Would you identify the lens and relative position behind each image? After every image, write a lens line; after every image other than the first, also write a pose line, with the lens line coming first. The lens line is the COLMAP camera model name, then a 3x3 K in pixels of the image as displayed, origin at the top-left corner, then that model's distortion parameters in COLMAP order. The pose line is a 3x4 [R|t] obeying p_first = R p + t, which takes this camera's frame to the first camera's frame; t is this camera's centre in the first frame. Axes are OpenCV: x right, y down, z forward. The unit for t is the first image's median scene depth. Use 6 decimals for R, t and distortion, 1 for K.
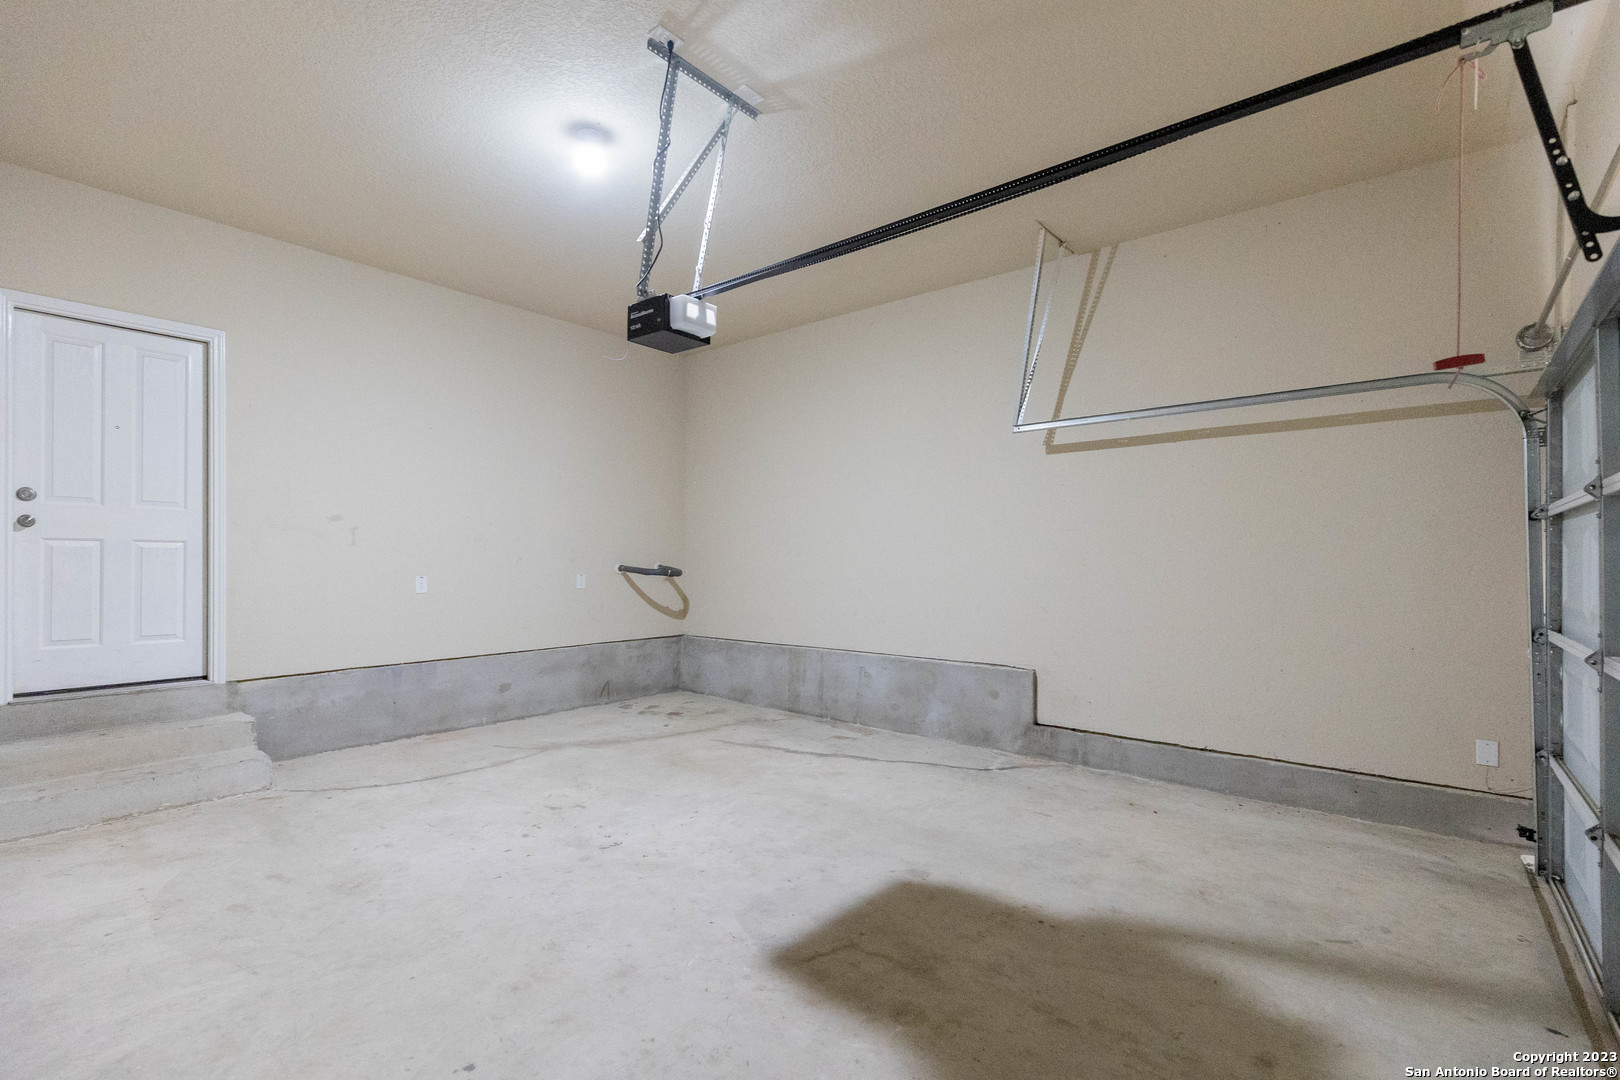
lens RADIAL K [[730.7, 0, 810.2], [0, 730.7, 557.8], [0, 0, 1]] dist [0.010765, -0.001577]
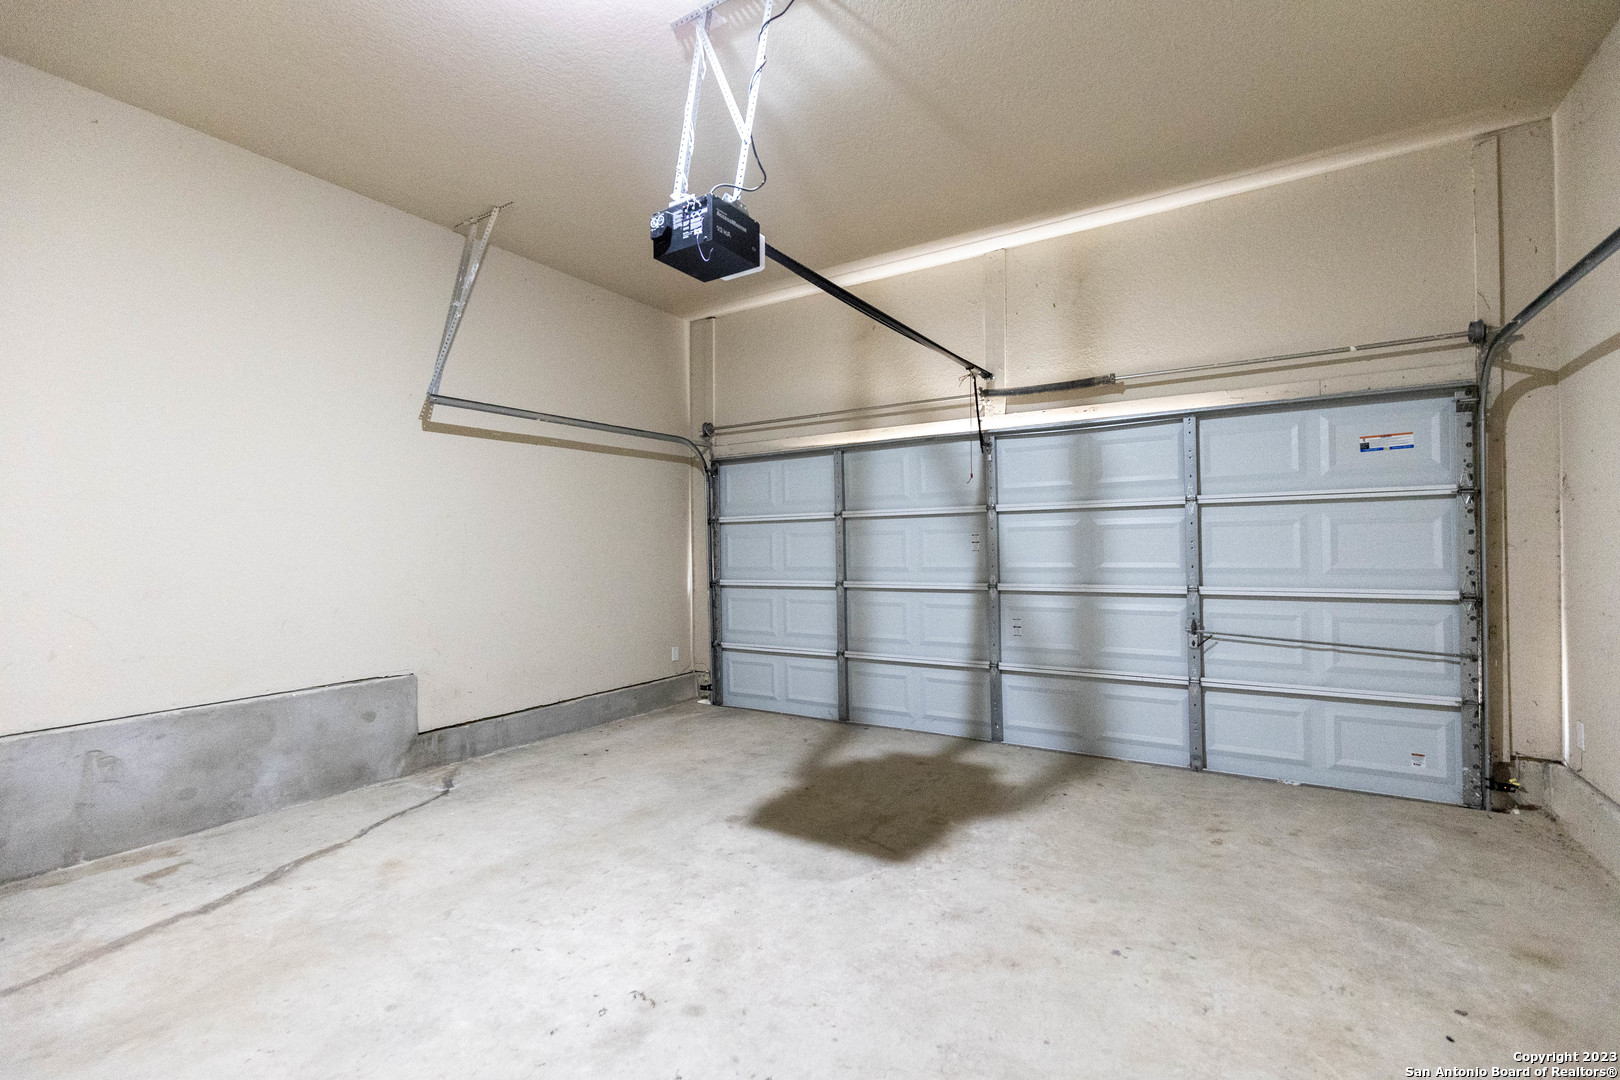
lens RADIAL K [[730.7, 0, 809.4], [0, 730.7, 534.9], [0, 0, 1]] dist [0.010765, -0.001577]
pose [[-0.122132, 0.015427, 0.992394, -0.669117], [0.010230, 0.999846, -0.014284, 0.004946], [-0.992461, 0.008408, -0.122271, 0.680623]]
